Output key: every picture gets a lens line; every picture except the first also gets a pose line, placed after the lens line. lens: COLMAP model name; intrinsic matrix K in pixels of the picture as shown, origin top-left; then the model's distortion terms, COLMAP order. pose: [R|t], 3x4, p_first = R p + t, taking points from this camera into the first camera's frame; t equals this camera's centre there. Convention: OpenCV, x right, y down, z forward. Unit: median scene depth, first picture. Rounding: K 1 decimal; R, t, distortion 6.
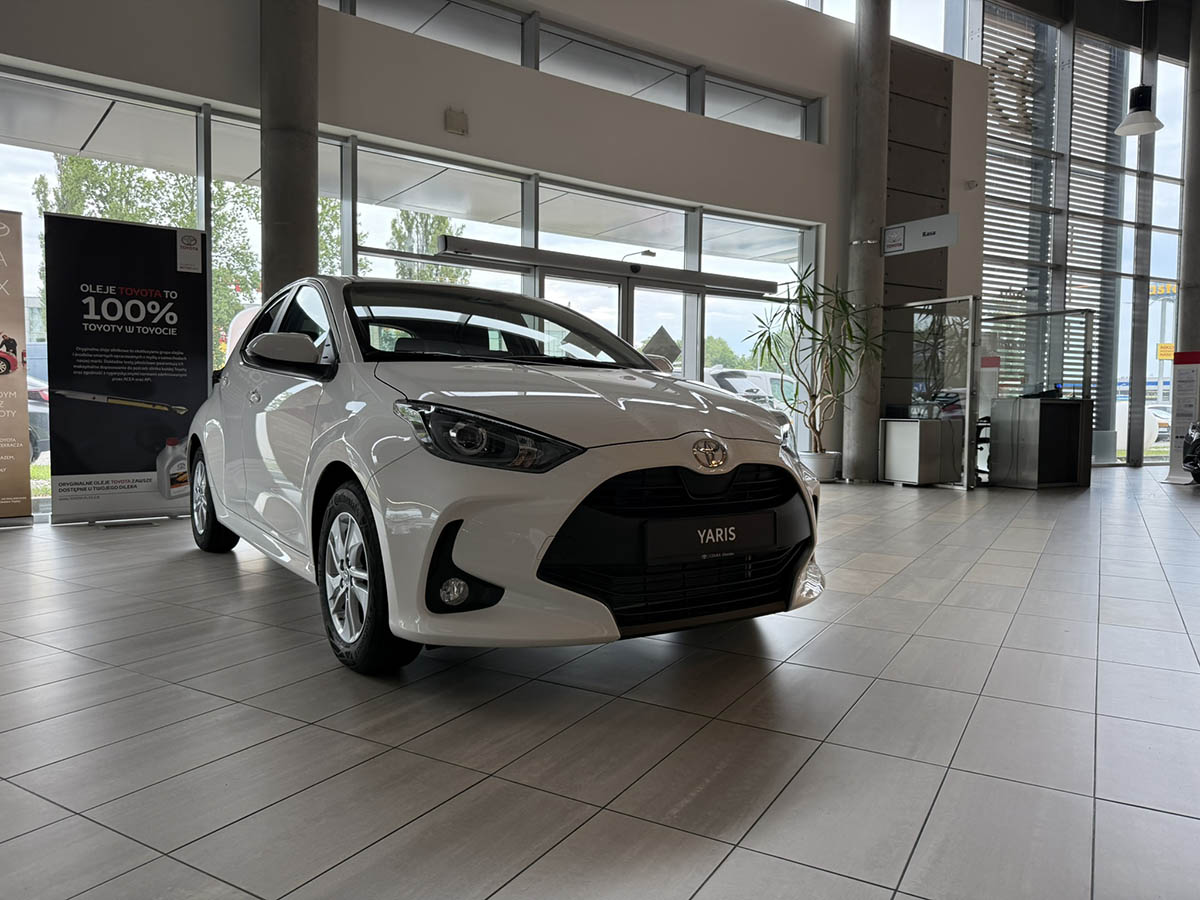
lens RADIAL K [[842.8, 0, 594.0], [0, 842.8, 461.0], [0, 0, 1]] dist [0.039179, -0.054967]
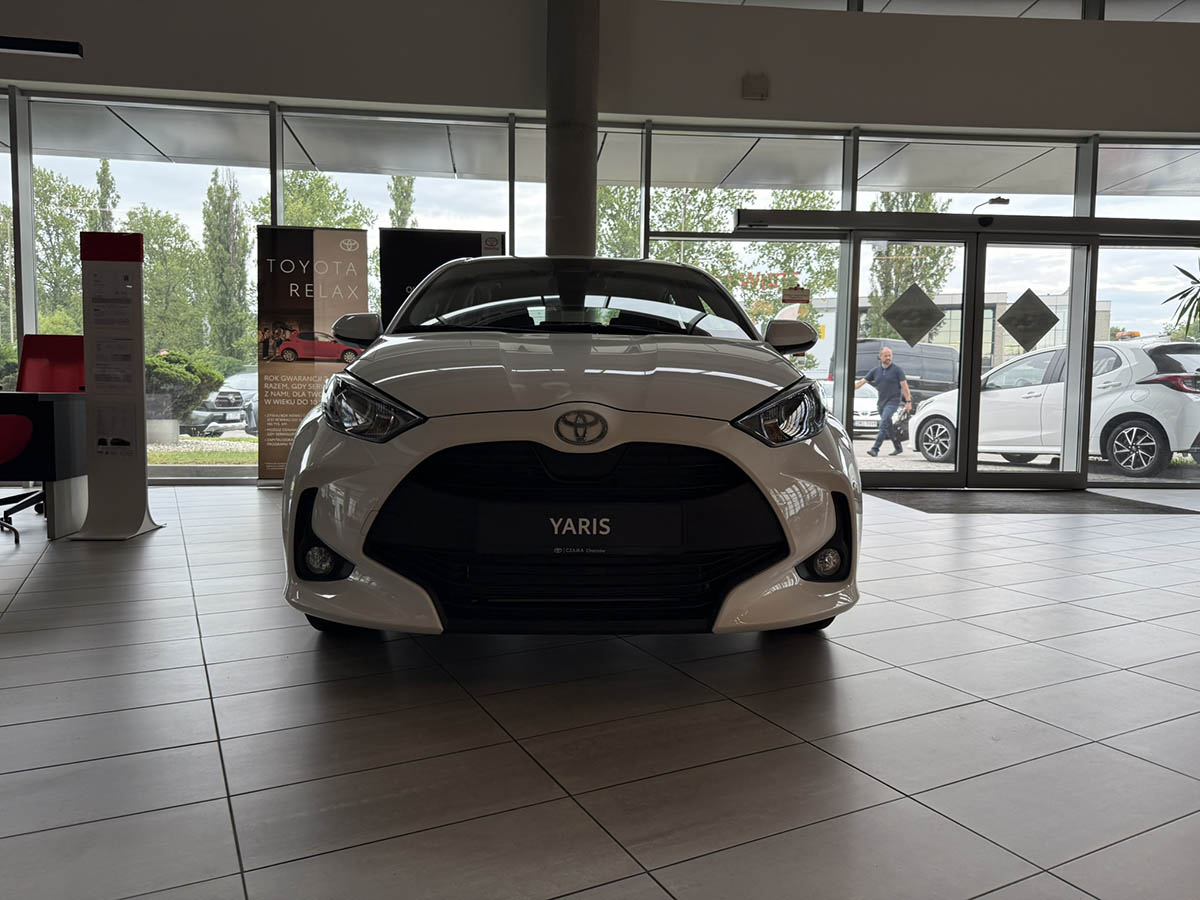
lens RADIAL K [[846.3, 0, 601.0], [0, 846.3, 451.7], [0, 0, 1]] dist [0.116246, -0.154684]
pose [[0.852097, 0.033397, -0.522317, 0.173754], [-0.034609, 0.999373, 0.007440, 0.002336], [0.522238, 0.011737, 0.852719, 0.088609]]
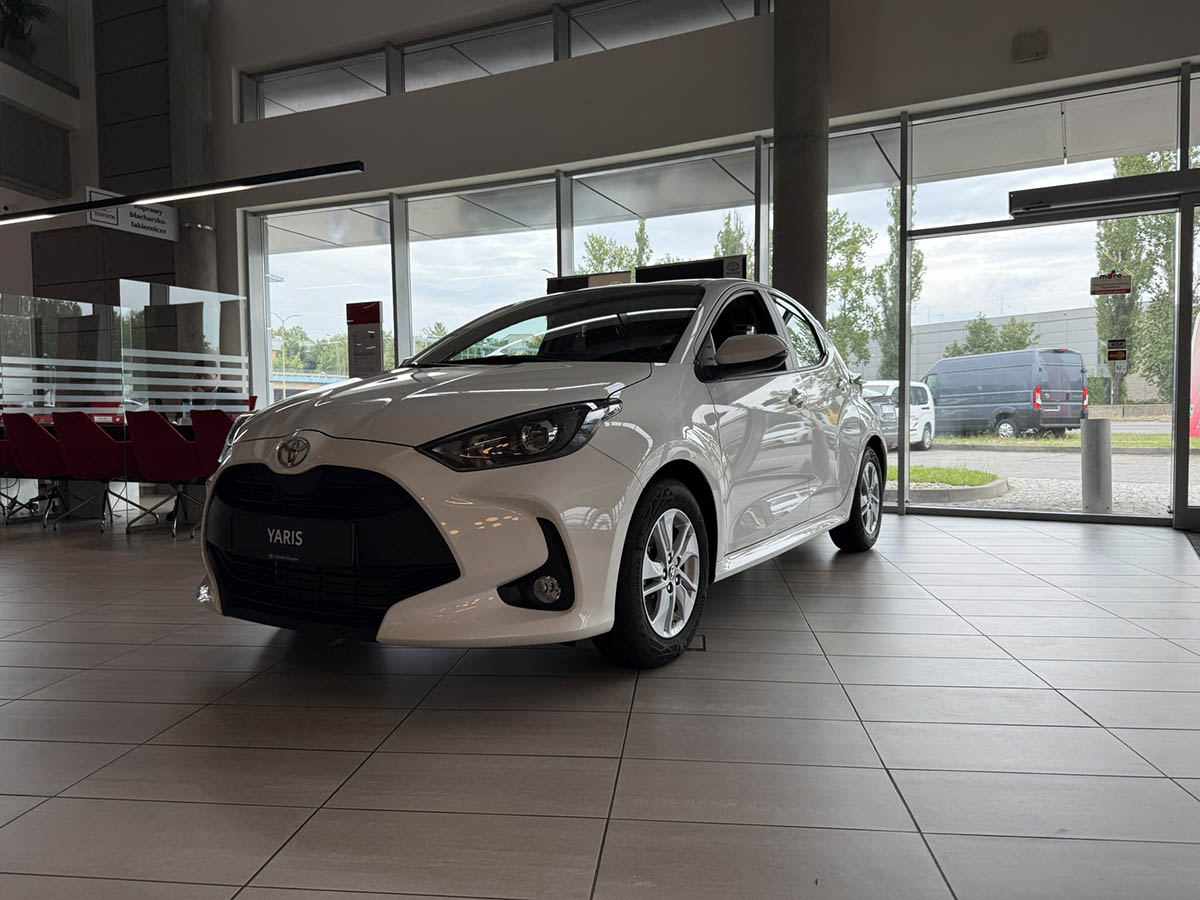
lens RADIAL K [[881.5, 0, 595.7], [0, 881.5, 430.0], [0, 0, 1]] dist [0.082309, -0.082863]
pose [[0.421605, -0.006524, -0.906756, 0.358661], [-0.039742, 0.998880, -0.025665, -0.006698], [0.905908, 0.046857, 0.420873, 0.259718]]
